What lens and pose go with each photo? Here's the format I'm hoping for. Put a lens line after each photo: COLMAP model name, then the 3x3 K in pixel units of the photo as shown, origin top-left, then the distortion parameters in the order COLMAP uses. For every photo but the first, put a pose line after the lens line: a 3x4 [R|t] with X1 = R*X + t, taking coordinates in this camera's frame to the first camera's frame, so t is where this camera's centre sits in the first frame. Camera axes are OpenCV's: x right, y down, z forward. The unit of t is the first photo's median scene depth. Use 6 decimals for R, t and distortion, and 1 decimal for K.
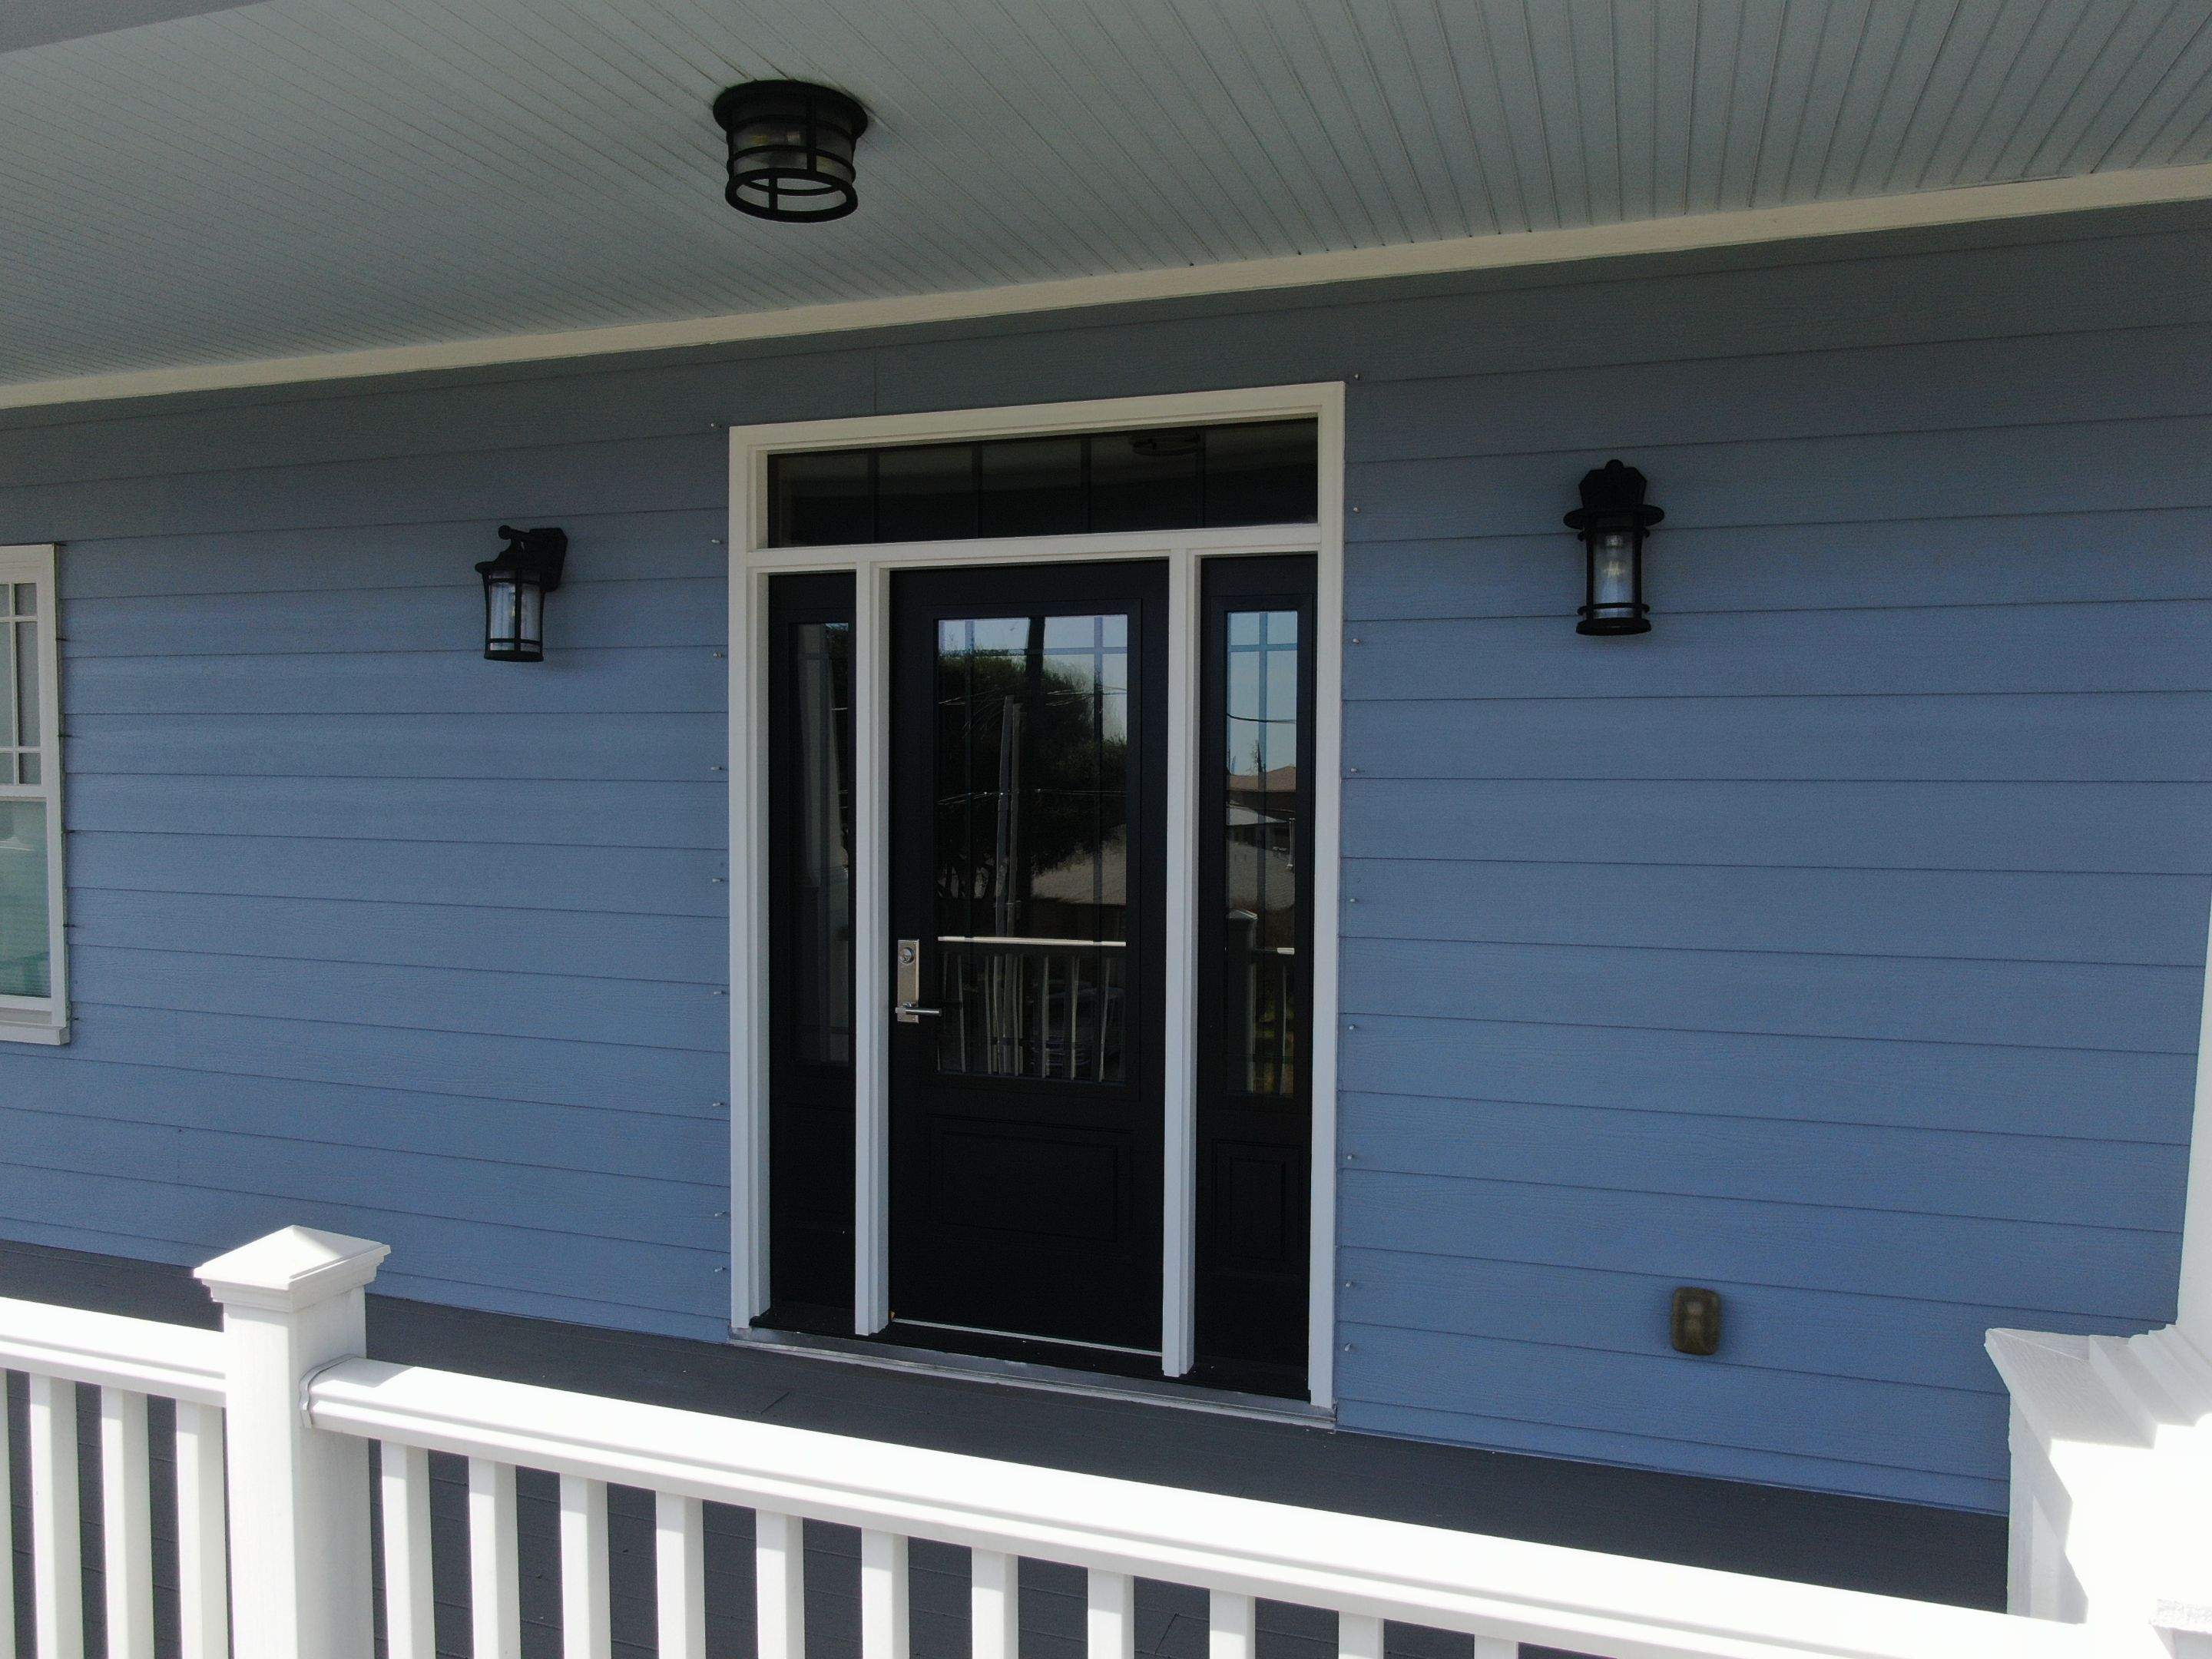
lens RADIAL K [[1623.4, 0, 1106.0], [0, 1623.4, 829.5], [0, 0, 1]] dist [-0.025836, 0.049564]
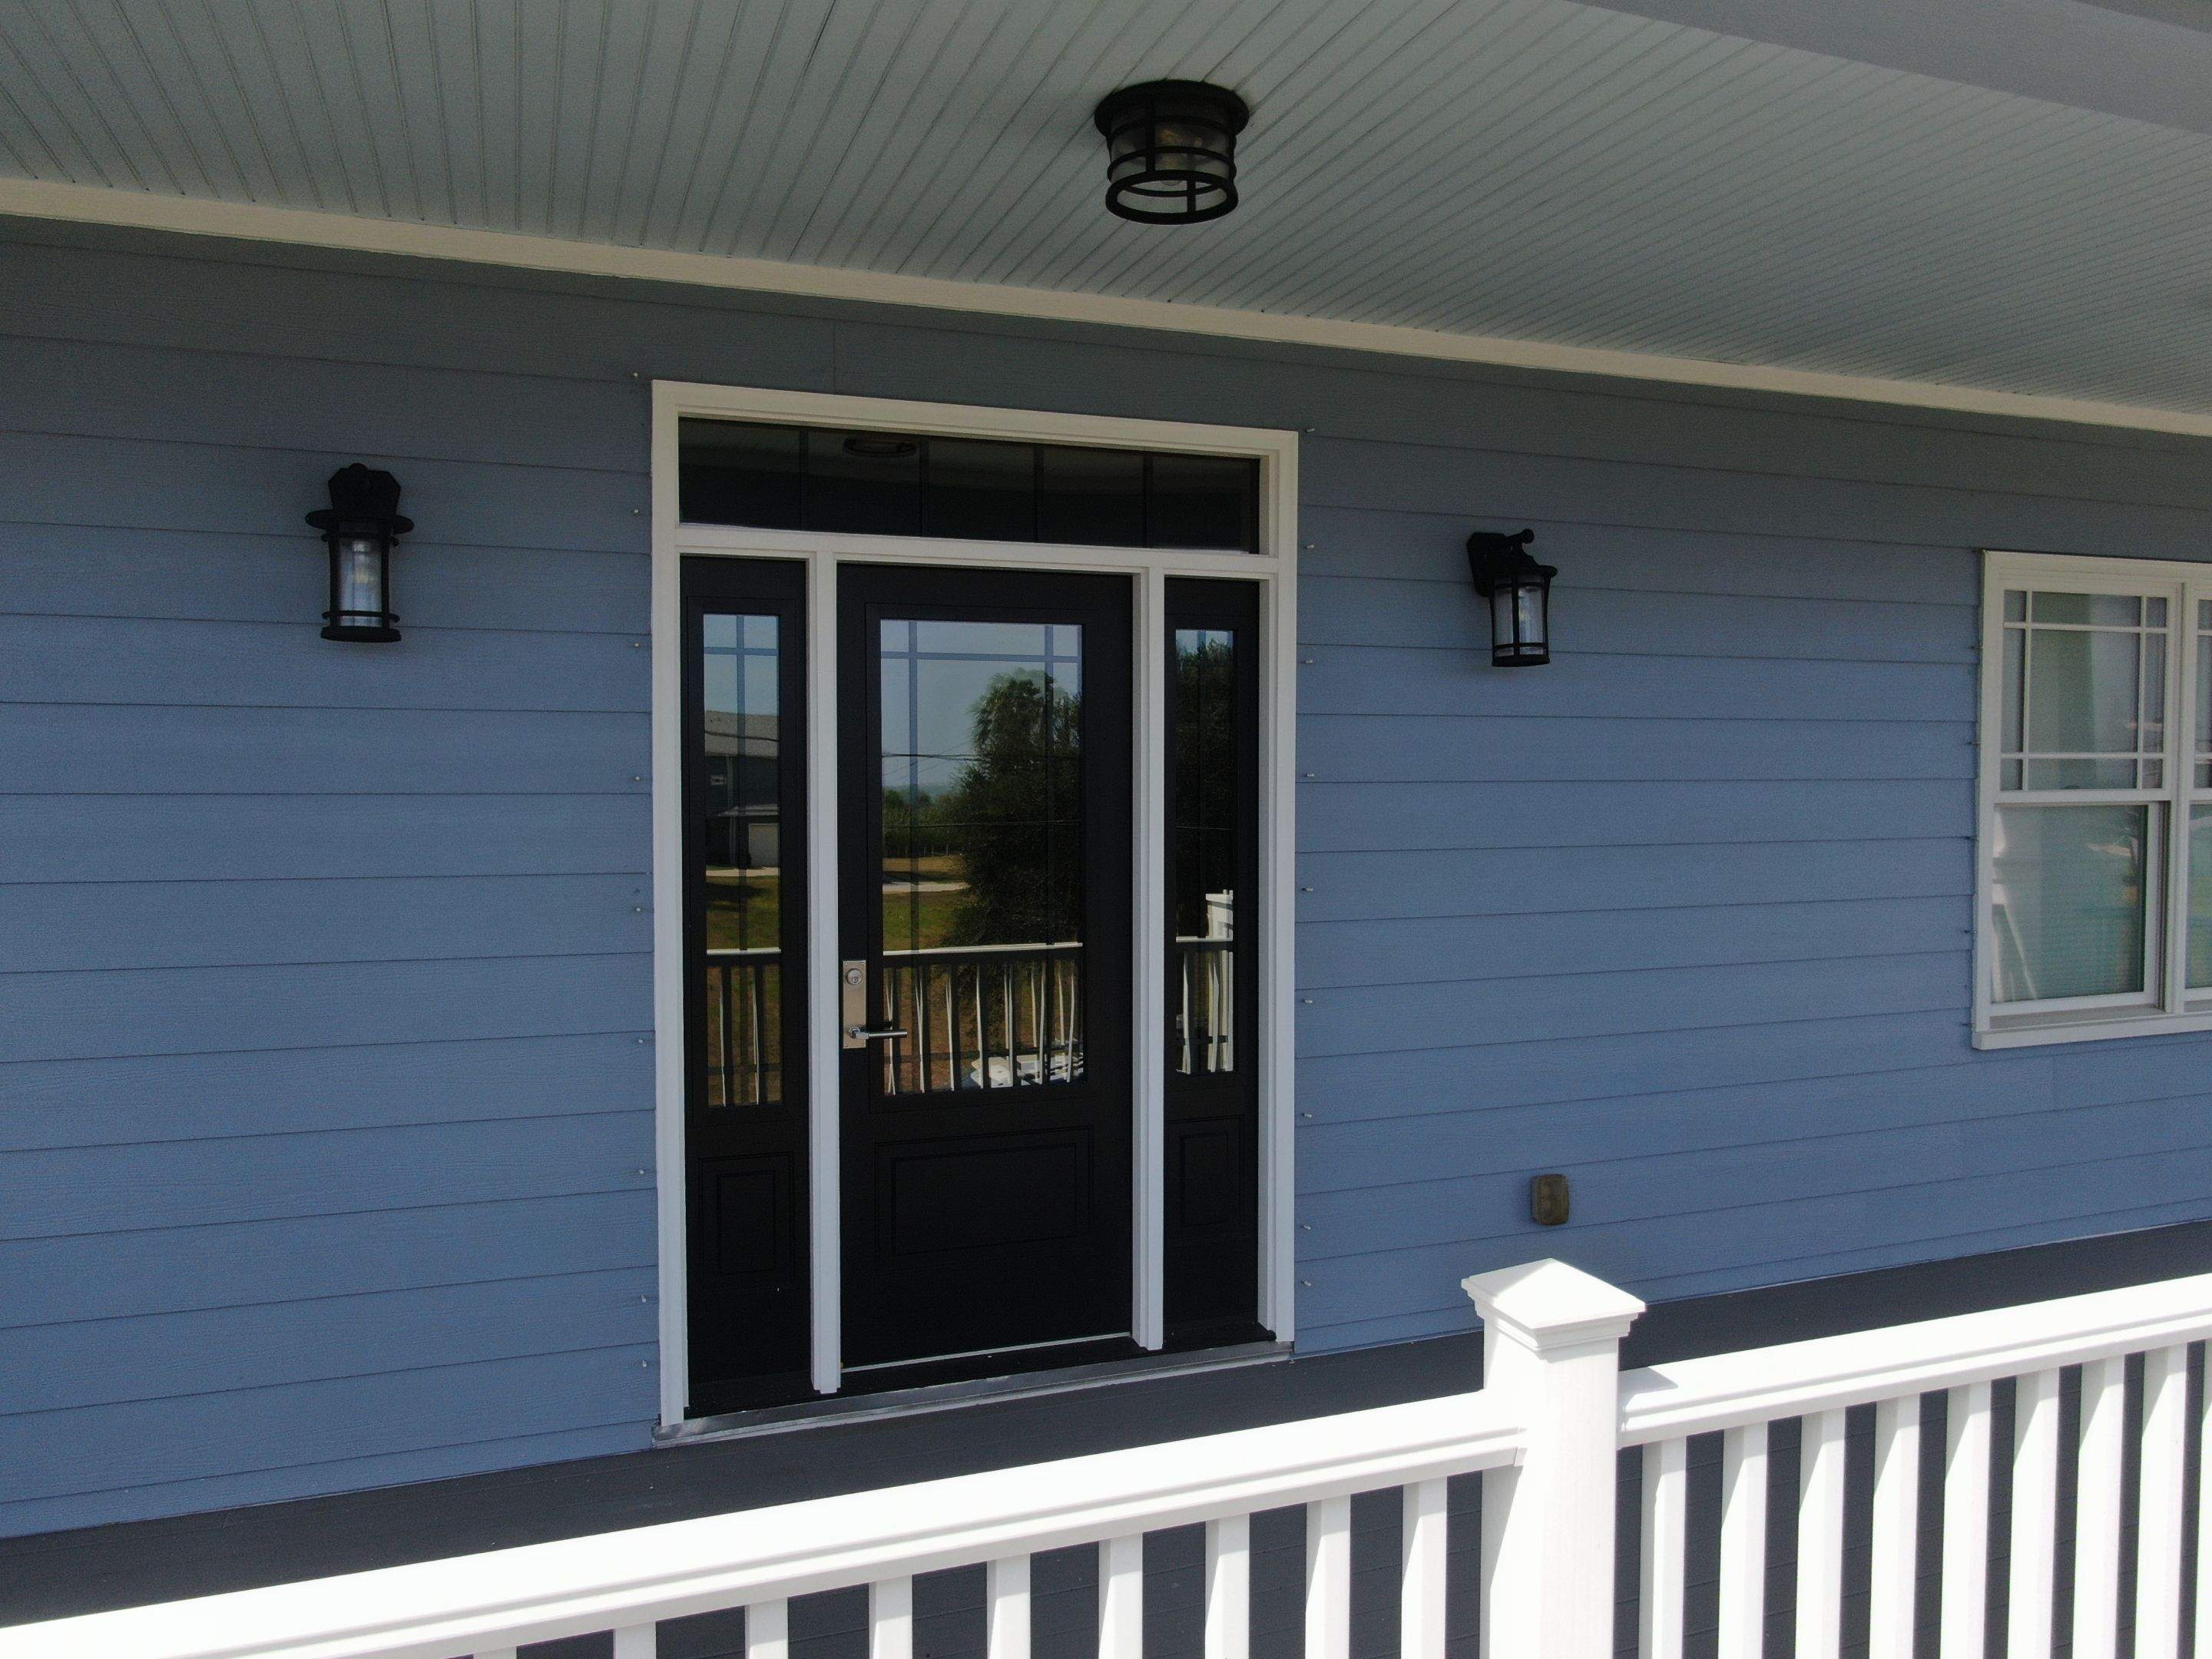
lens RADIAL K [[1596.5, 0, 1103.4], [0, 1596.5, 826.9], [0, 0, 1]] dist [-0.019640, 0.008016]
pose [[0.773056, -0.026075, 0.633802, -0.606817], [0.029017, 0.999563, 0.005731, -0.009467], [-0.633674, 0.013960, 0.773474, 0.203811]]
